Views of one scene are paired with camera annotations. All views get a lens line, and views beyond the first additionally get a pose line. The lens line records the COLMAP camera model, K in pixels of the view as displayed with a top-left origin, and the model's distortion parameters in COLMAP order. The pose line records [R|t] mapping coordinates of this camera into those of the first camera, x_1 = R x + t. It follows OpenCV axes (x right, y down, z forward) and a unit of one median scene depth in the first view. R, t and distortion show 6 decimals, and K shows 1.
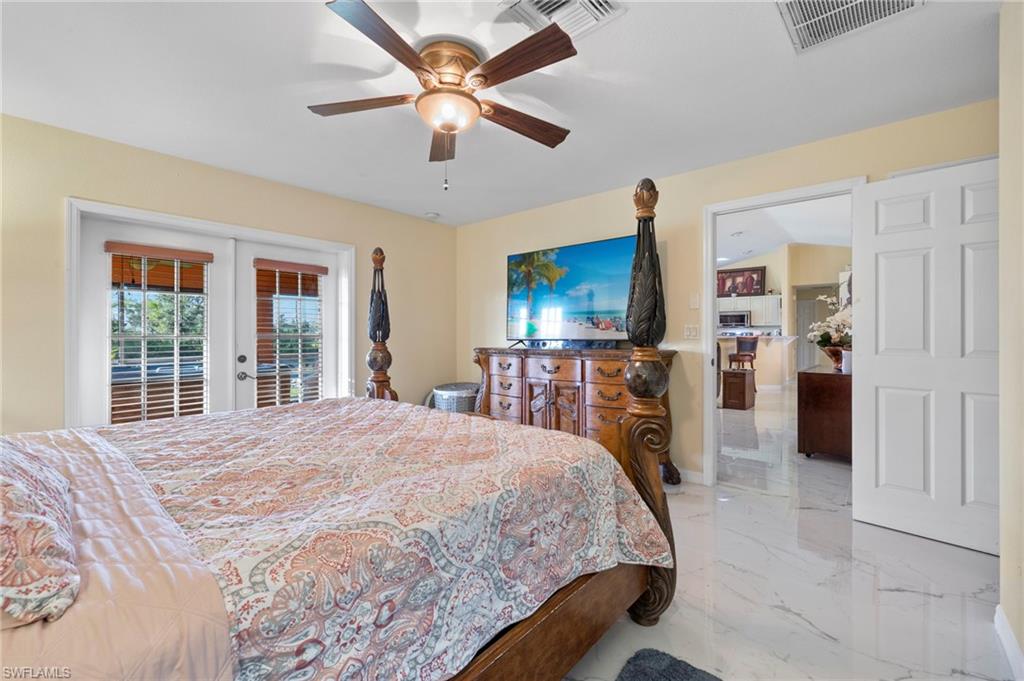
lens RADIAL K [[435.8, 0, 506.1], [0, 435.8, 316.6], [0, 0, 1]] dist [0.003479, -0.000741]
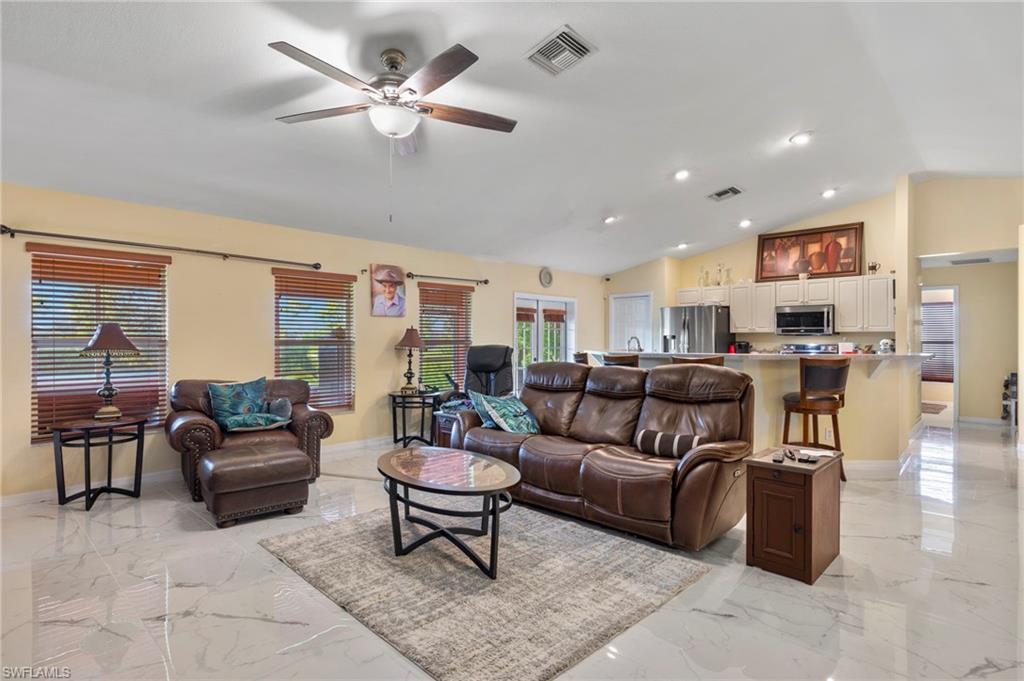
lens RADIAL K [[520.0, 0, 509.0], [0, 520.0, 338.5], [0, 0, 1]] dist [-0.003523, 0.000045]
pose [[0.998504, -0.009794, -0.053793, 0.195435], [0.011166, 0.999618, 0.025275, 0.007633], [0.053525, -0.025838, 0.998232, 0.340830]]
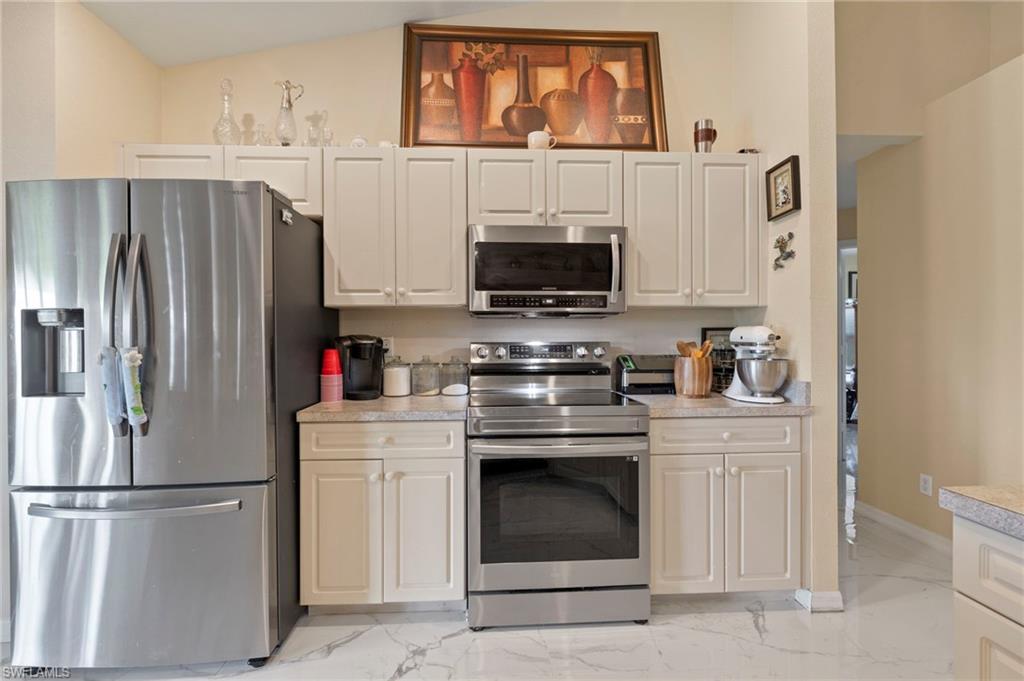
lens RADIAL K [[469.8, 0, 509.4], [0, 469.8, 333.9], [0, 0, 1]] dist [-0.001061, 0.000682]
pose [[0.719434, -0.013435, 0.694431, 0.385155], [-0.006454, 0.999640, 0.026025, 0.027405], [-0.694531, -0.023205, 0.719089, 0.890515]]
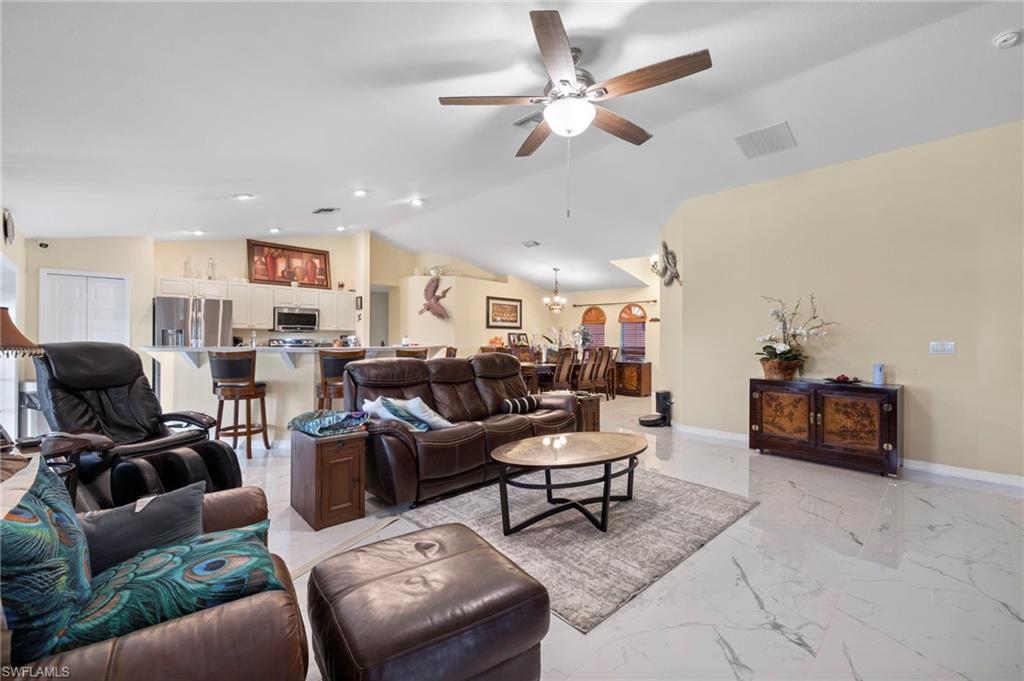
lens RADIAL K [[435.8, 0, 508.2], [0, 435.8, 335.0], [0, 0, 1]] dist [0.003479, -0.000741]
pose [[0.086761, -0.003553, 0.996223, -0.121655], [-0.033231, 0.999427, 0.006458, 0.013762], [-0.995675, -0.033666, 0.086593, 0.631901]]
